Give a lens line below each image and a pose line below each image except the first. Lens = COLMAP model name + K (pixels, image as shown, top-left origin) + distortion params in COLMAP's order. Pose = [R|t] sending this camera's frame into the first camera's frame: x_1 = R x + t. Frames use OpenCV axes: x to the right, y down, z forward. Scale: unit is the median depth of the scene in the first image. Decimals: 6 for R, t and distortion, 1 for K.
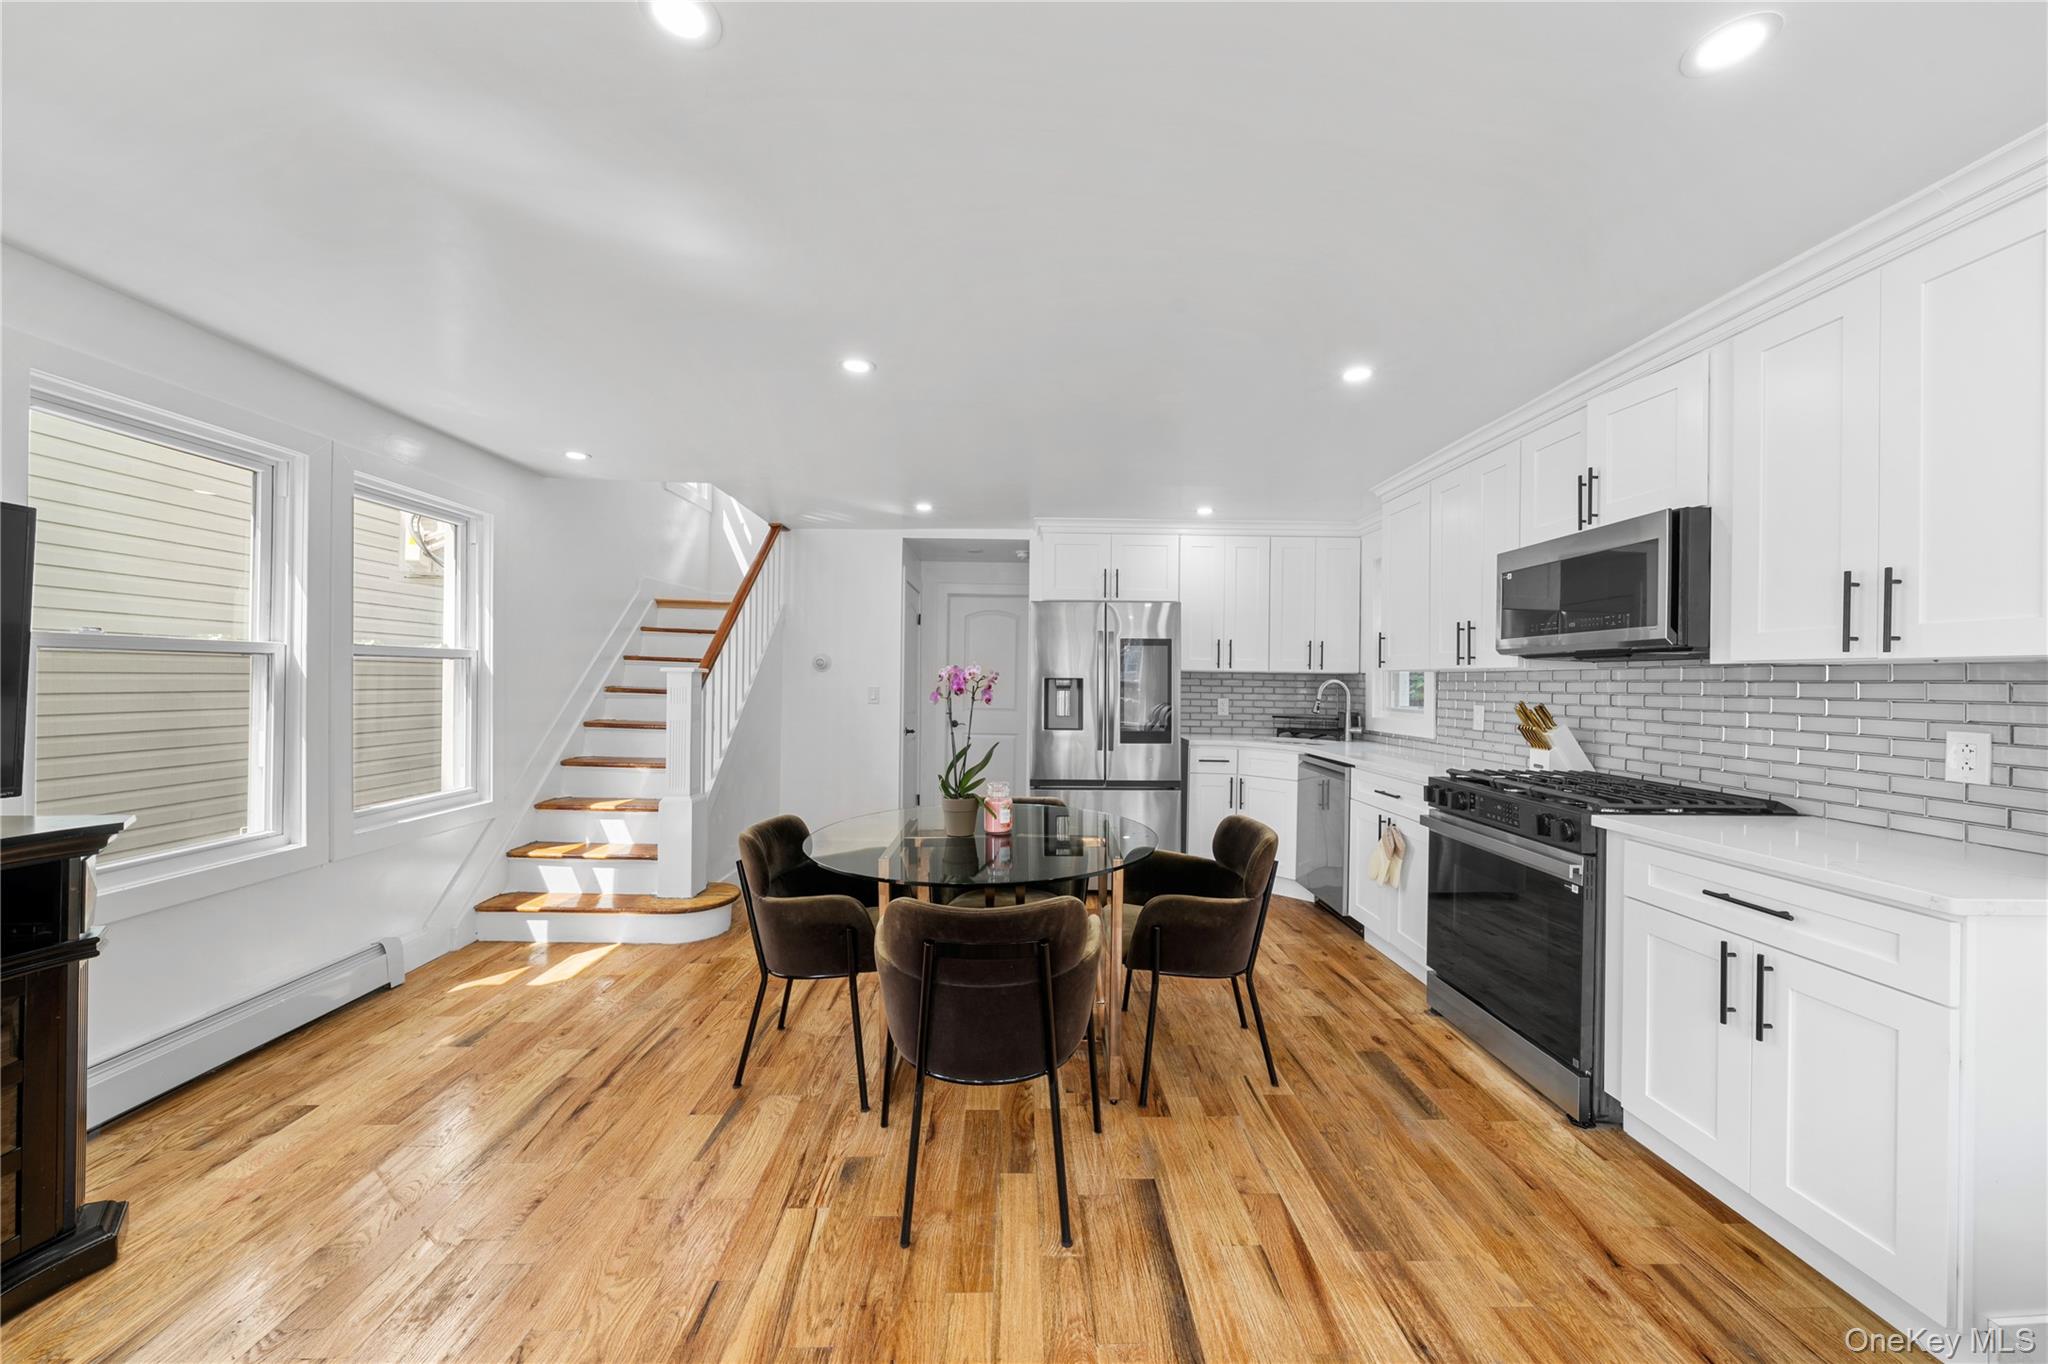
lens RADIAL K [[719.9, 0, 1034.9], [0, 719.9, 678.2], [0, 0, 1]] dist [-0.000619, -0.000095]
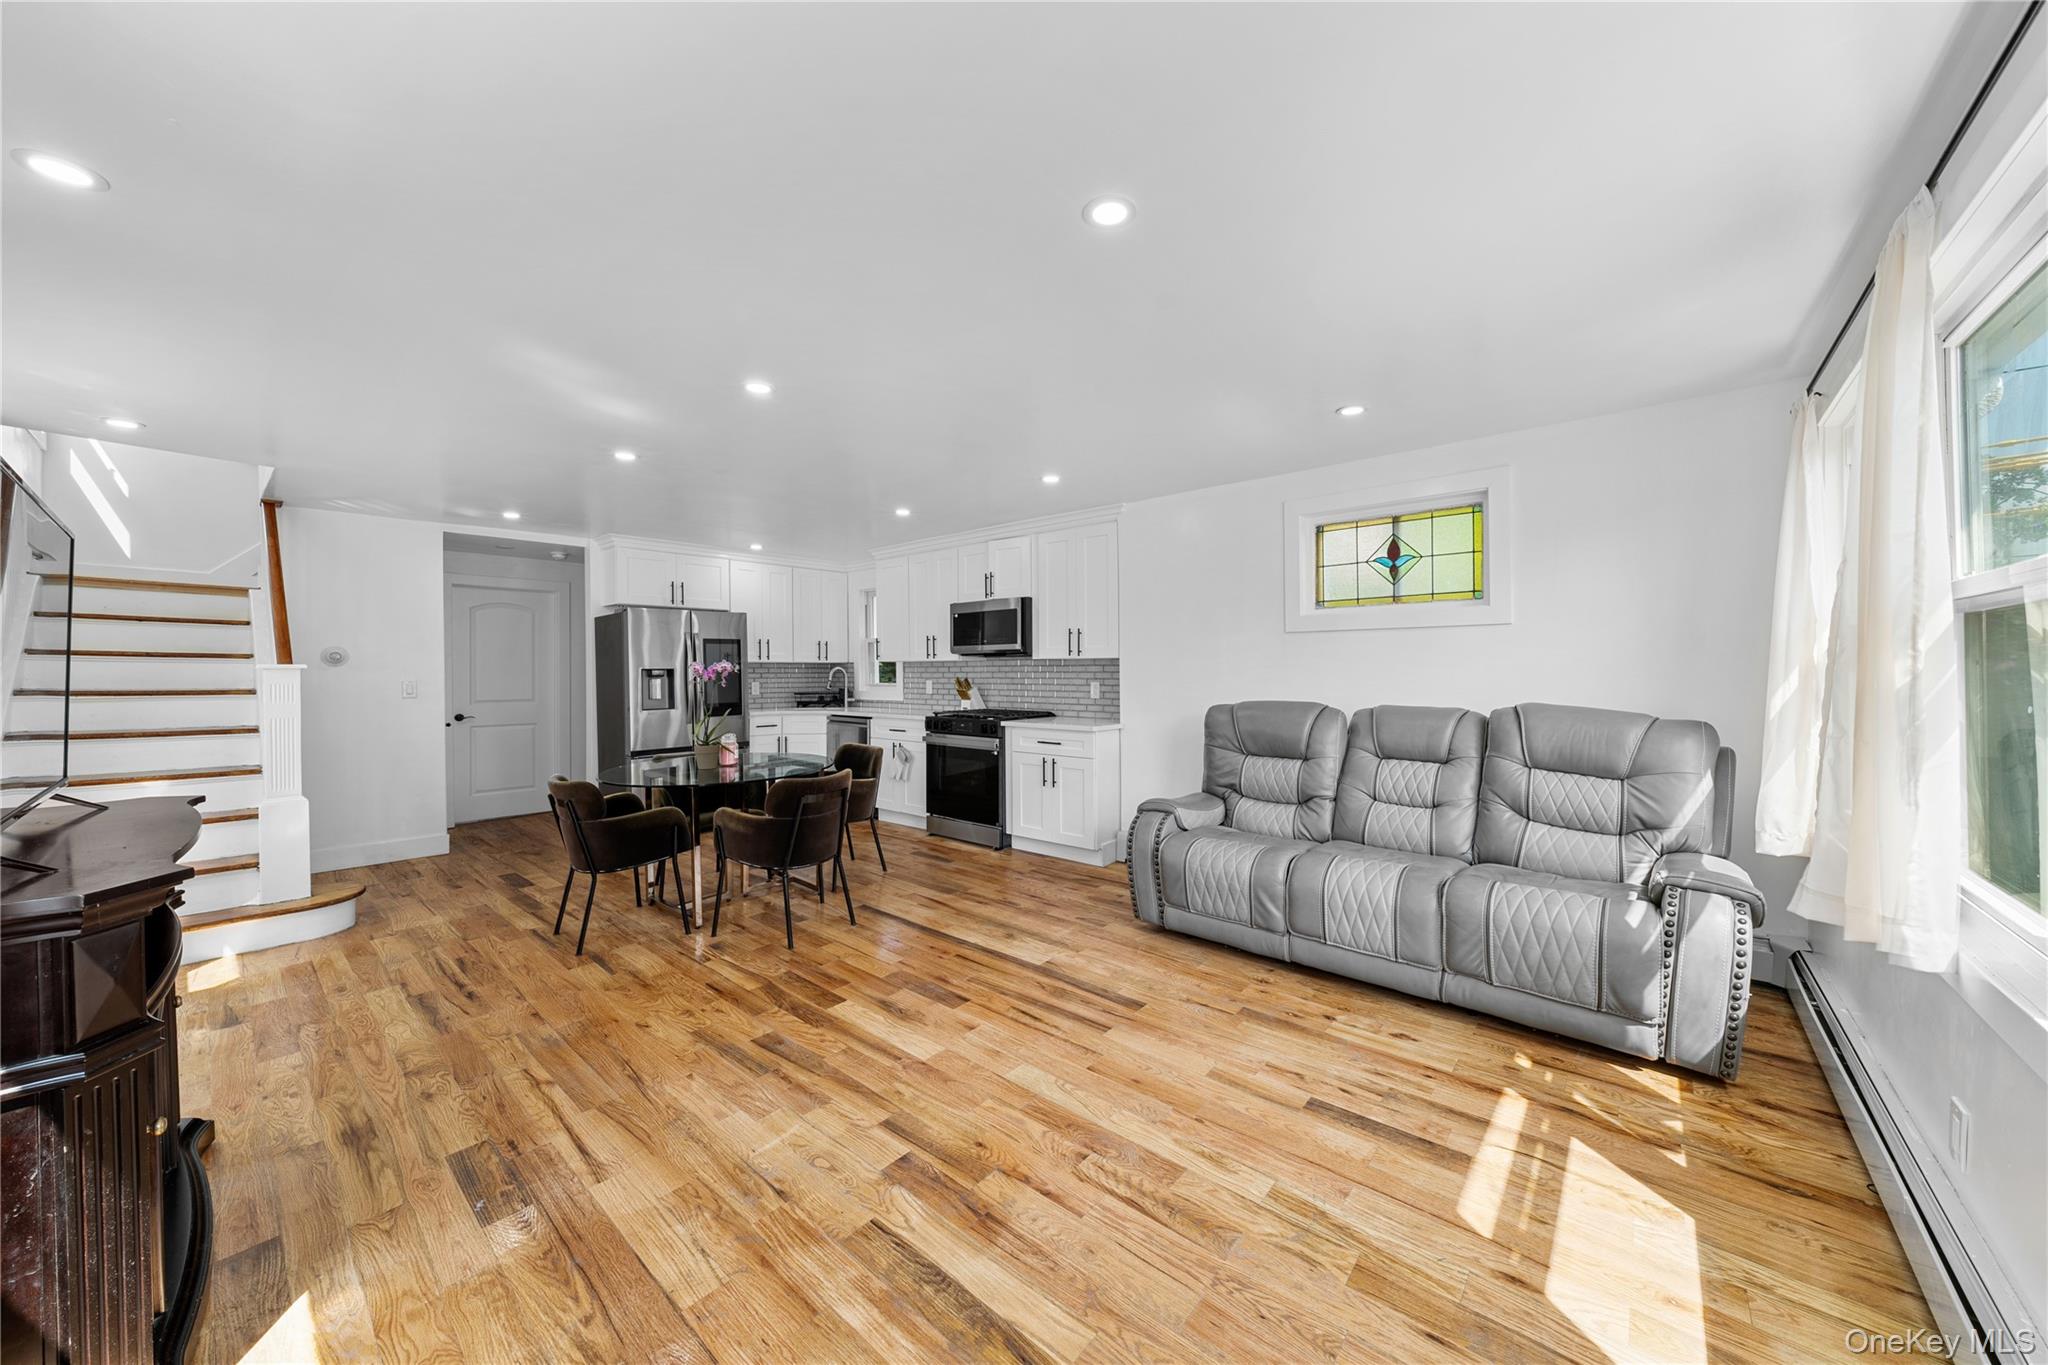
lens RADIAL K [[708.7, 0, 1027.4], [0, 708.7, 675.2], [0, 0, 1]] dist [0.000166, -0.000076]
pose [[0.676421, -0.022227, 0.736179, -0.781122], [0.011332, 0.999740, 0.019773, -0.011219], [-0.736428, -0.005033, 0.676498, -0.579492]]
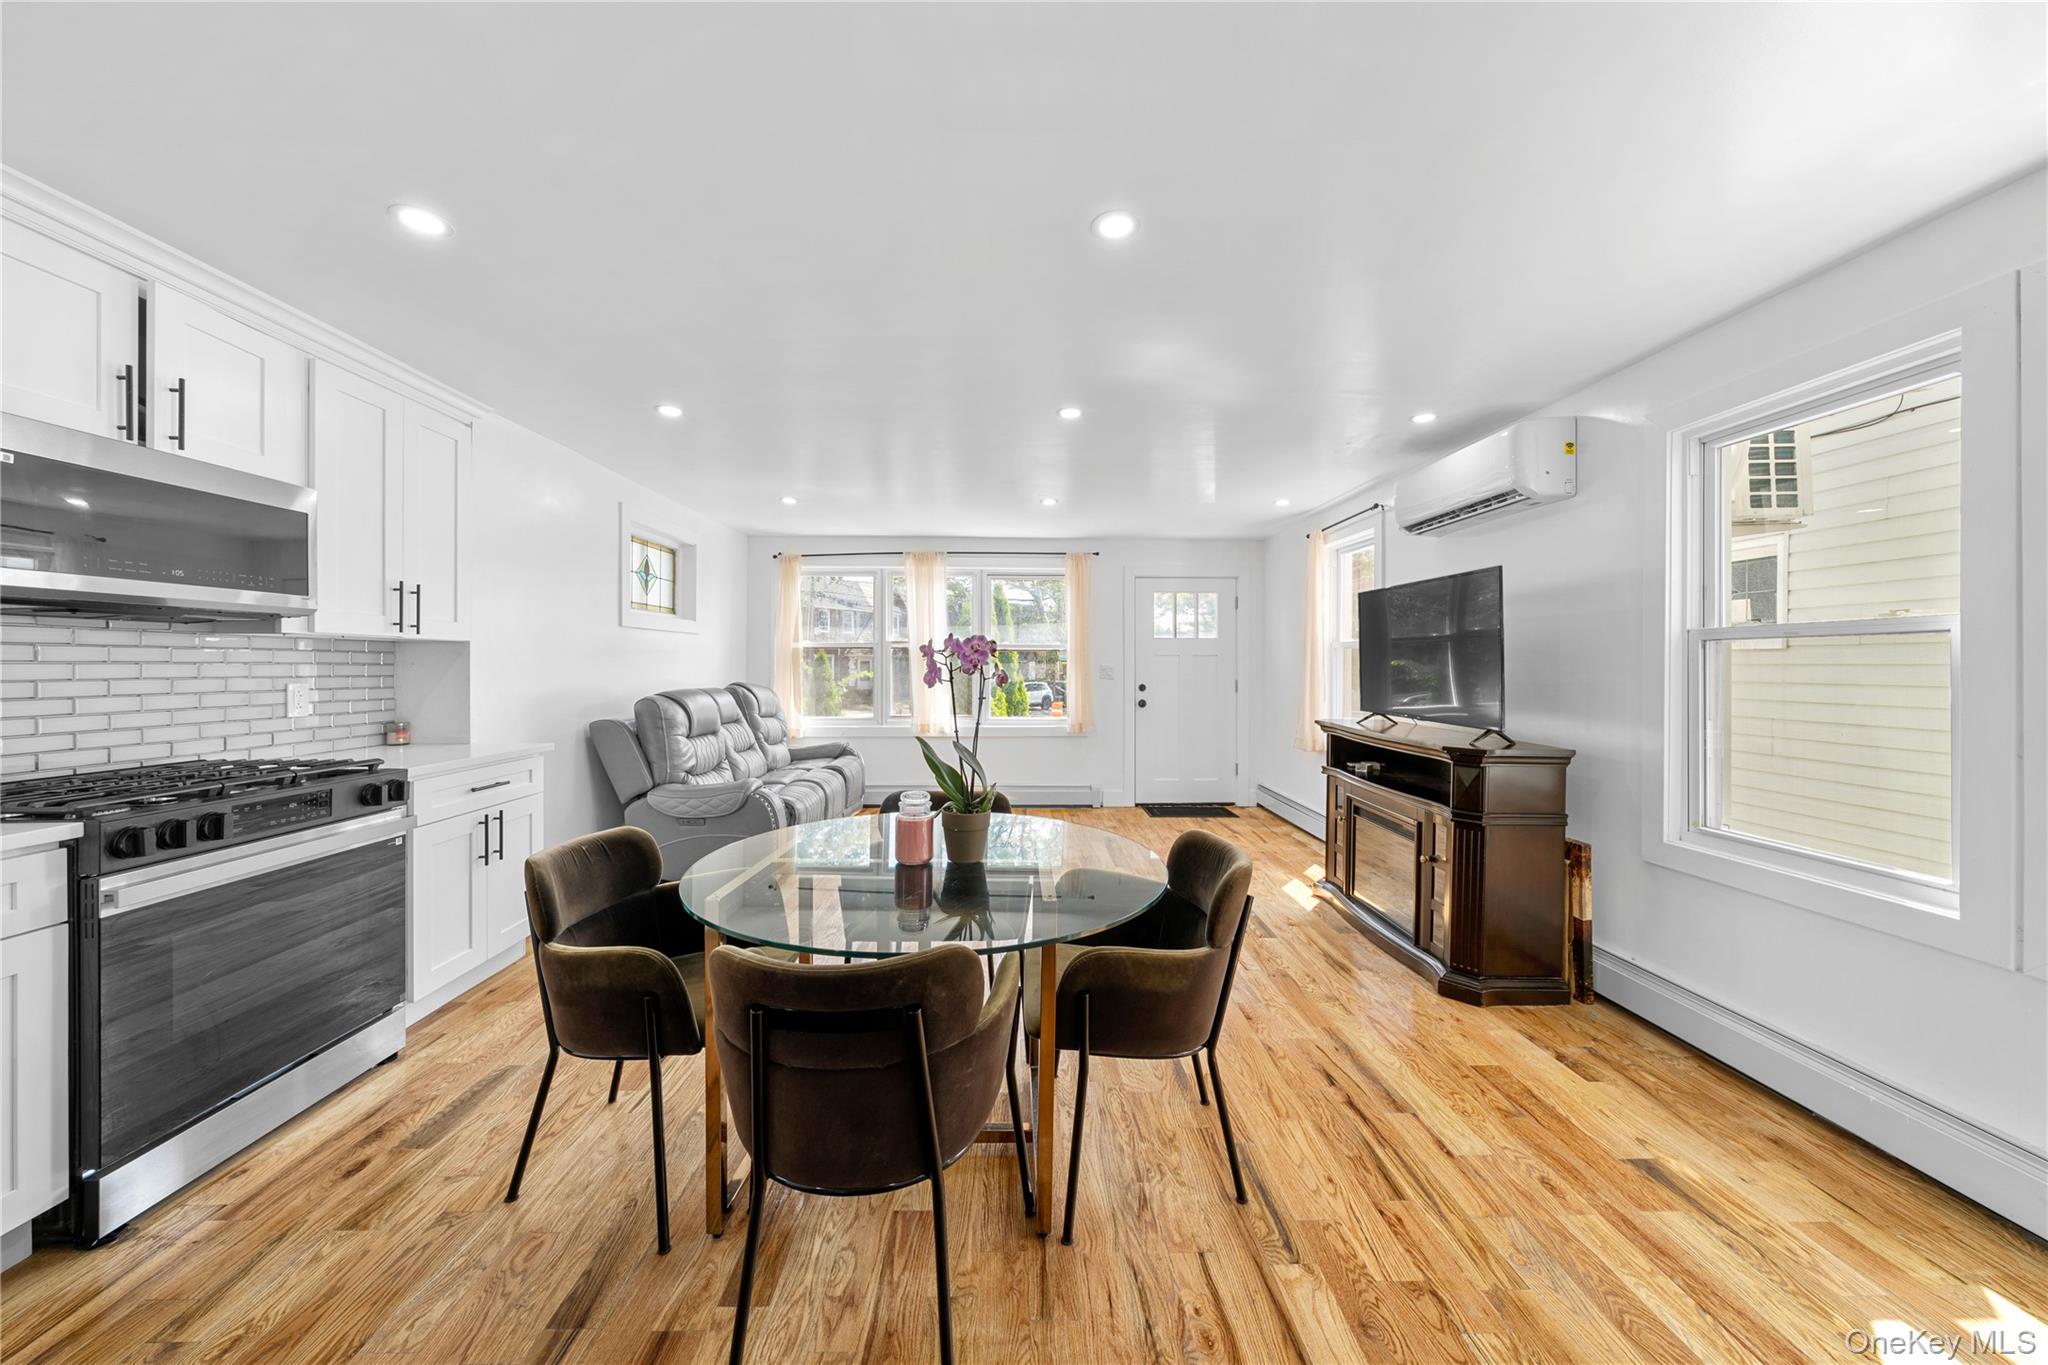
lens RADIAL K [[708.7, 0, 1027.4], [0, 708.7, 675.2], [0, 0, 1]] dist [0.000166, -0.000076]
pose [[-0.999915, -0.012978, 0.001276, -0.169305], [-0.012961, 0.999842, 0.012153, 0.013922], [-0.001433, 0.012135, -0.999925, 1.759550]]
